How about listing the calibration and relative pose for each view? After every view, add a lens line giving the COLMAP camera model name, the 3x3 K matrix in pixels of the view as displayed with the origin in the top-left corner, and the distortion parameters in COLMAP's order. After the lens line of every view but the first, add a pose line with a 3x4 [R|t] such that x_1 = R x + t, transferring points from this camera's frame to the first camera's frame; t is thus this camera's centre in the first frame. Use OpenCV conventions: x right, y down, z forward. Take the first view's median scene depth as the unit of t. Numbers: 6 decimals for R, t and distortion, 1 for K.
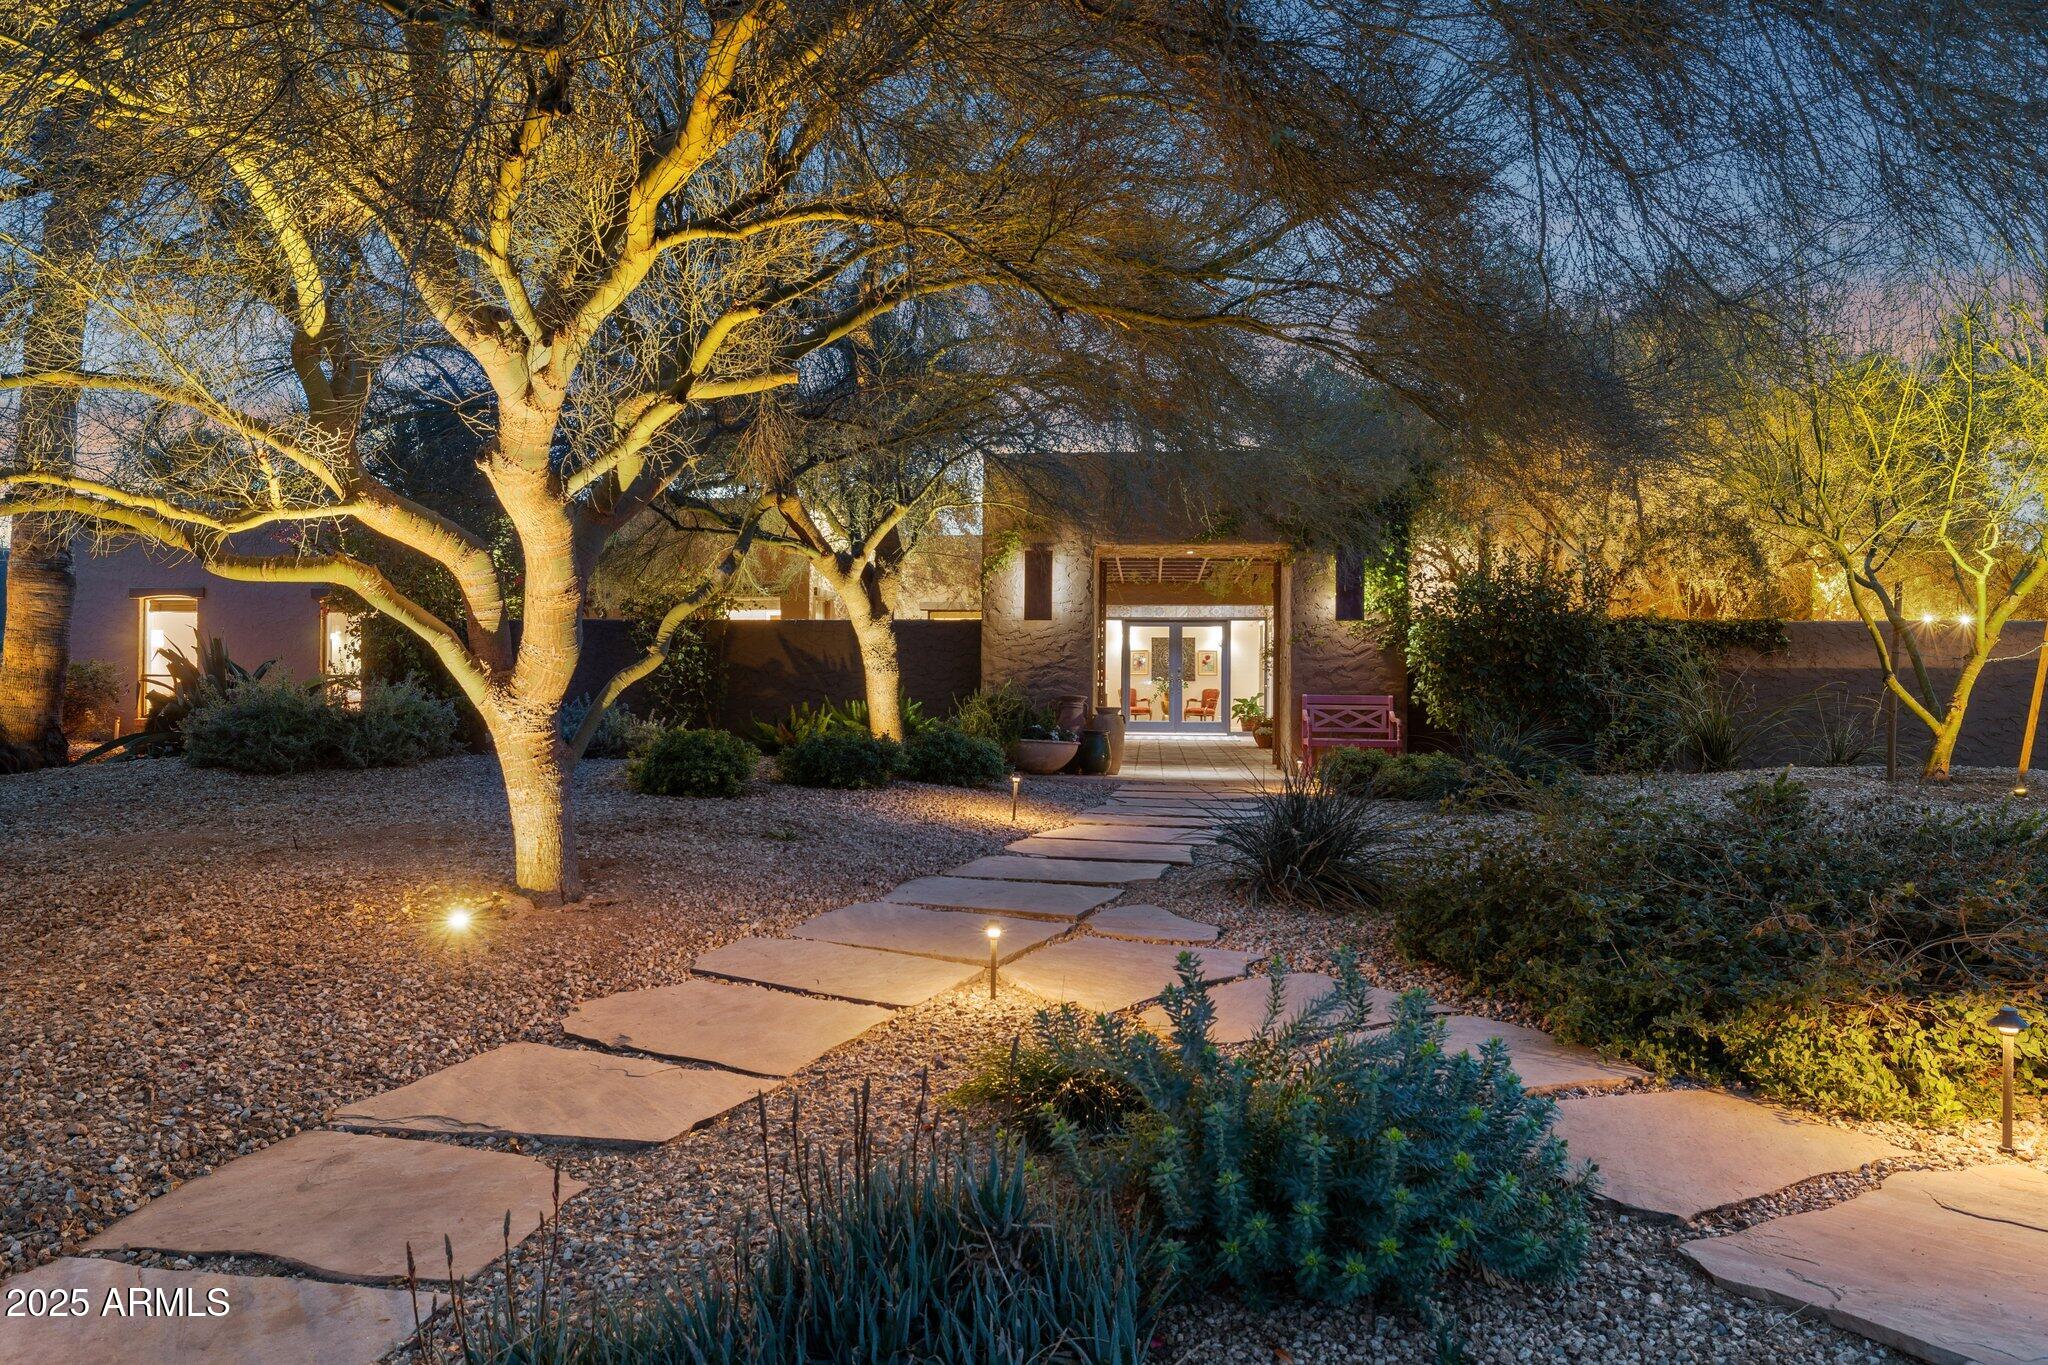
lens RADIAL K [[1359.8, 0, 1021.3], [0, 1359.8, 686.9], [0, 0, 1]] dist [0.005801, 0.000642]
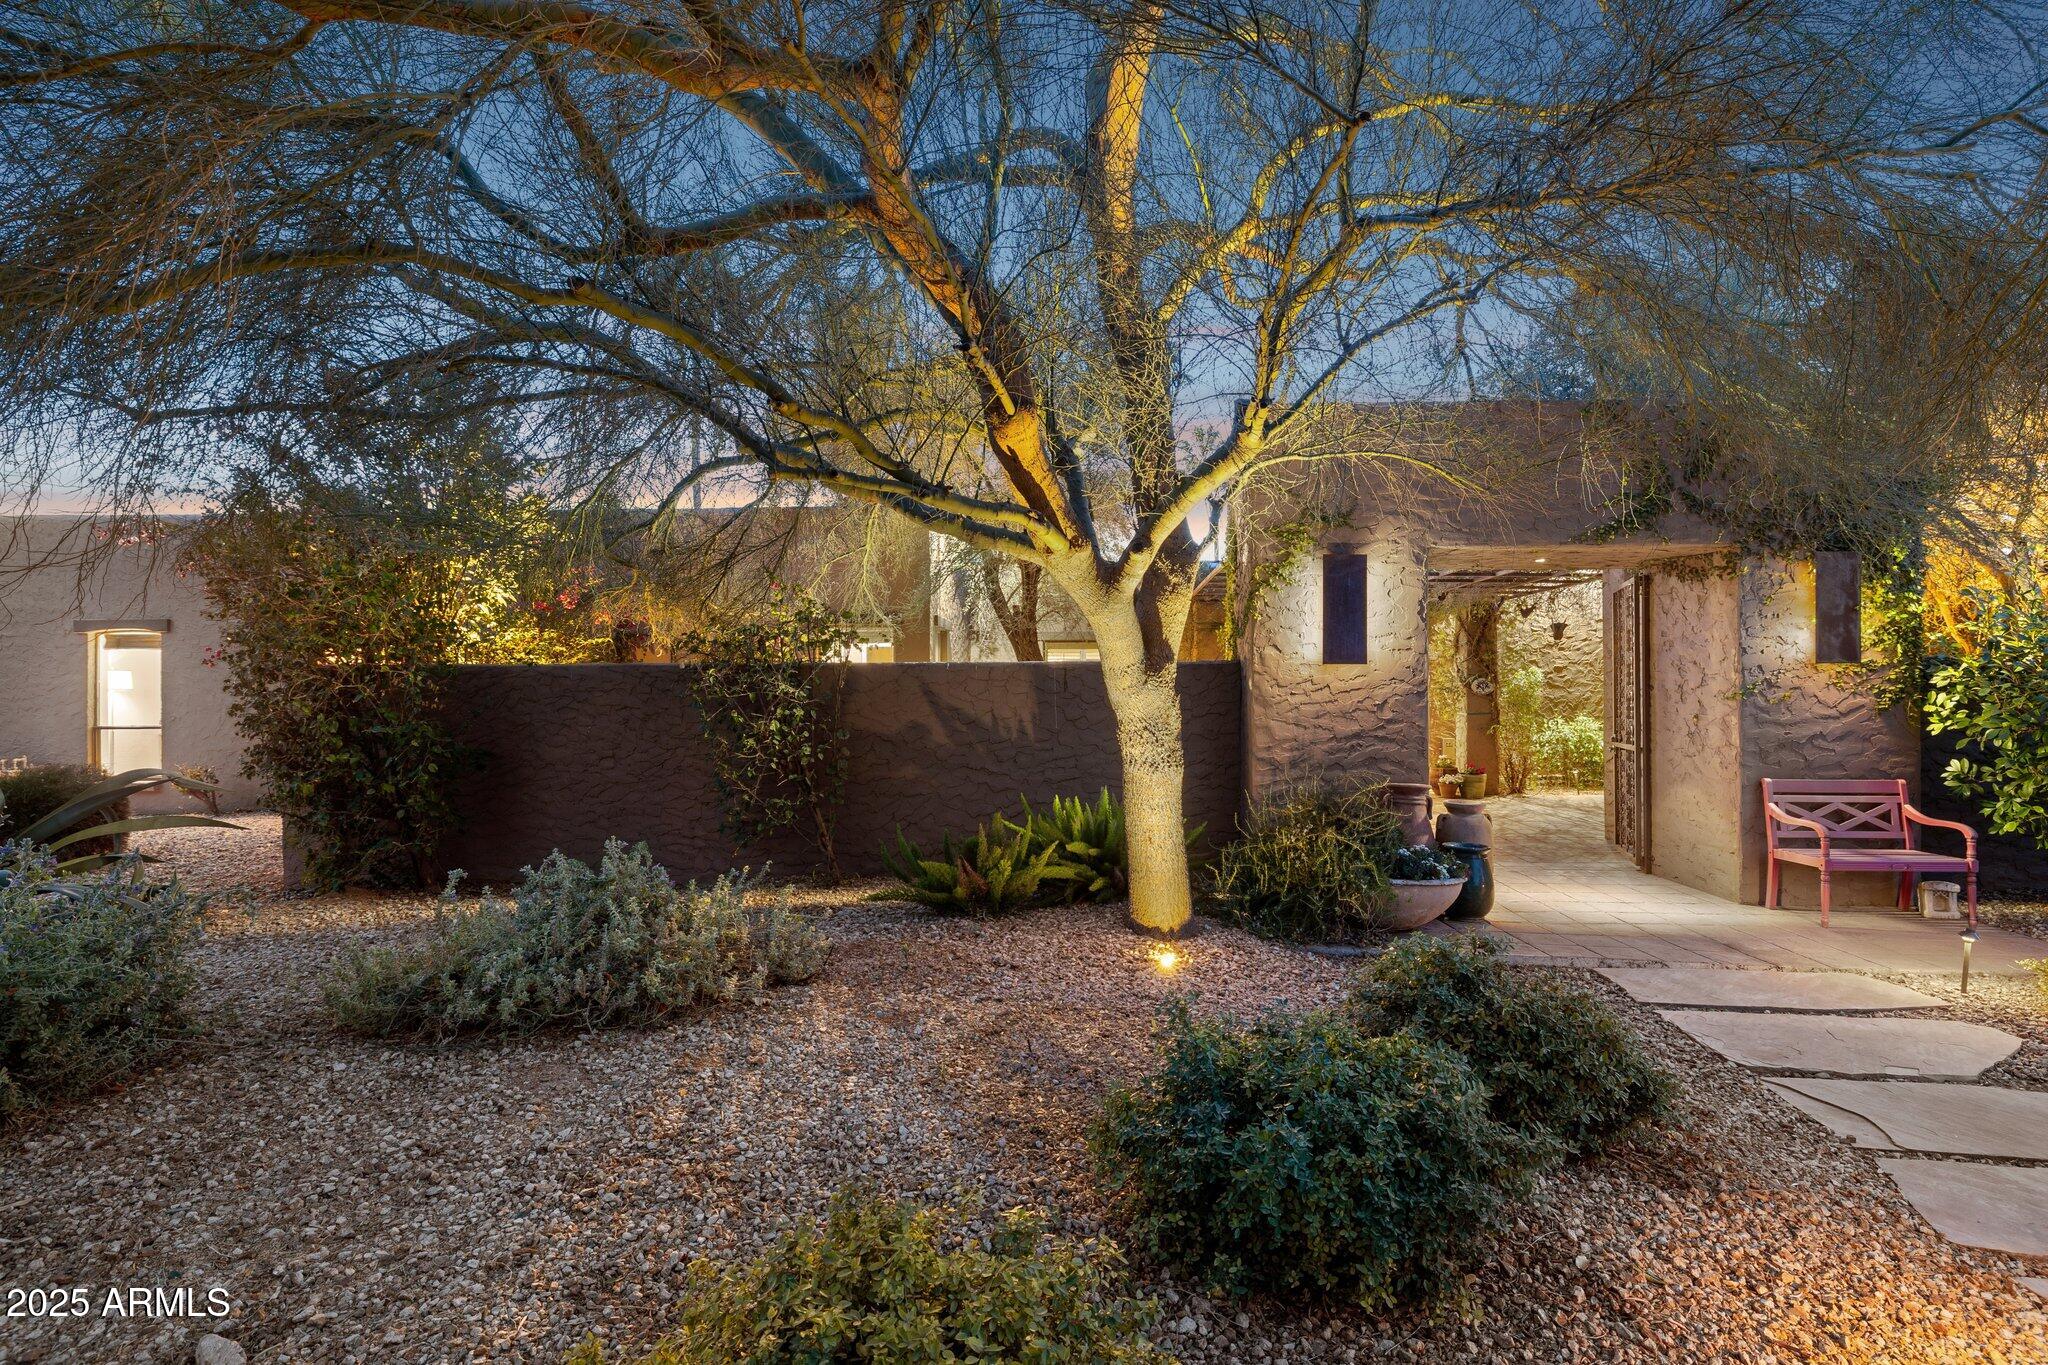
lens RADIAL K [[958.6, 0, 1064.0], [0, 958.6, 680.7], [0, 0, 1]] dist [-0.010397, 0.002140]
pose [[0.998192, -0.006797, 0.059715, -0.136892], [0.007276, 0.999943, -0.007808, -0.036378], [-0.059658, 0.008228, 0.998185, 0.527551]]
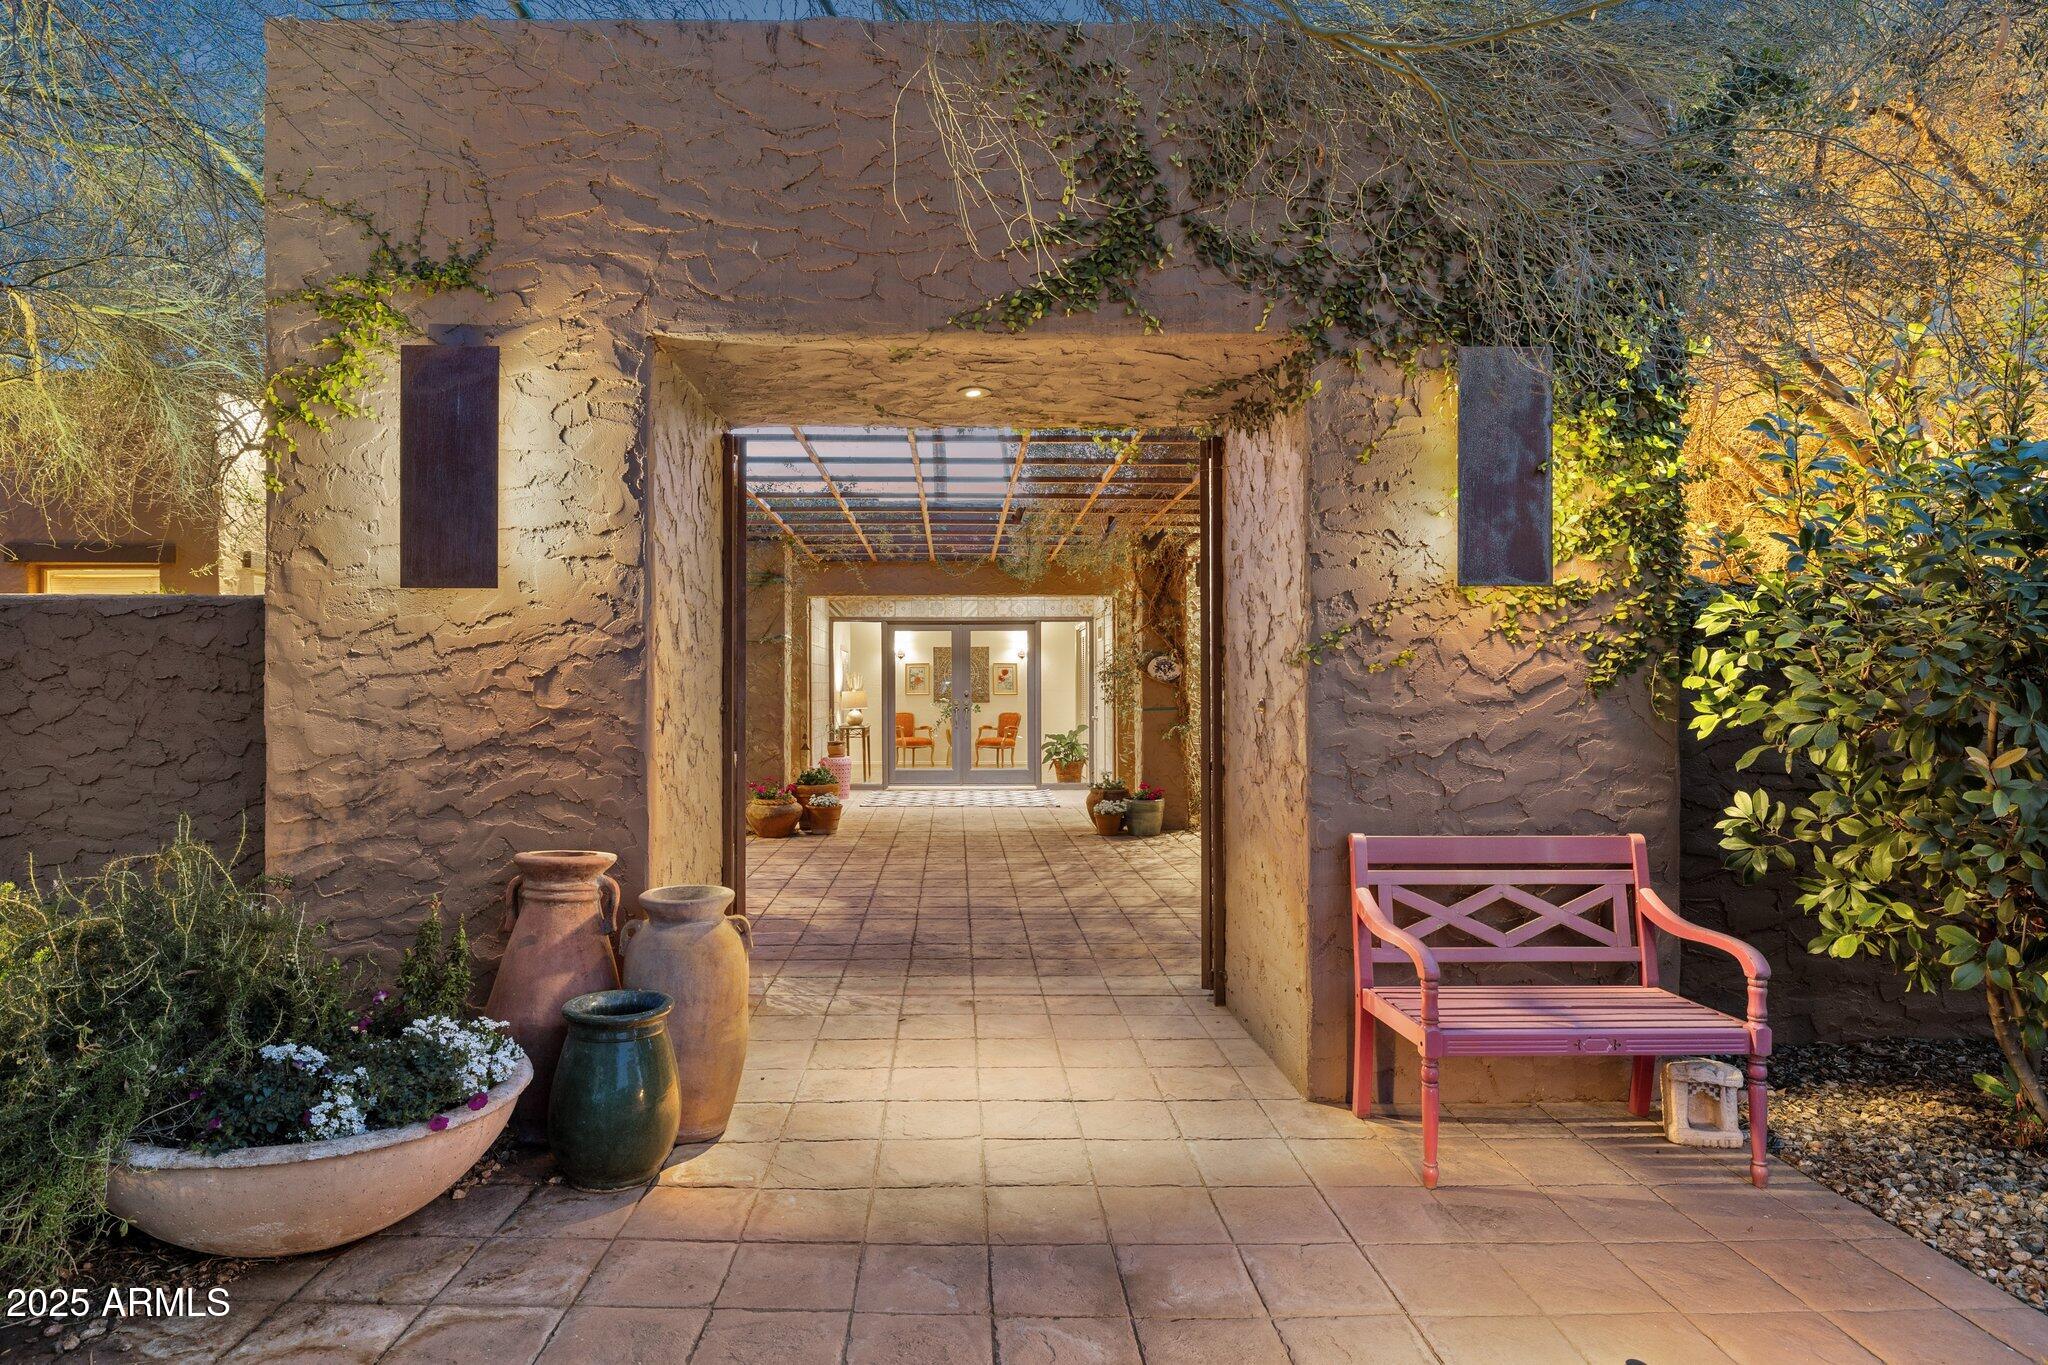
lens RADIAL K [[1101.1, 0, 975.6], [0, 1101.1, 680.0], [0, 0, 1]] dist [0.001033, -0.003901]
pose [[0.993295, -0.008612, 0.115285, 0.089947], [0.009334, 0.999940, -0.005723, -0.025509], [-0.115229, 0.006761, 0.993316, 0.710440]]
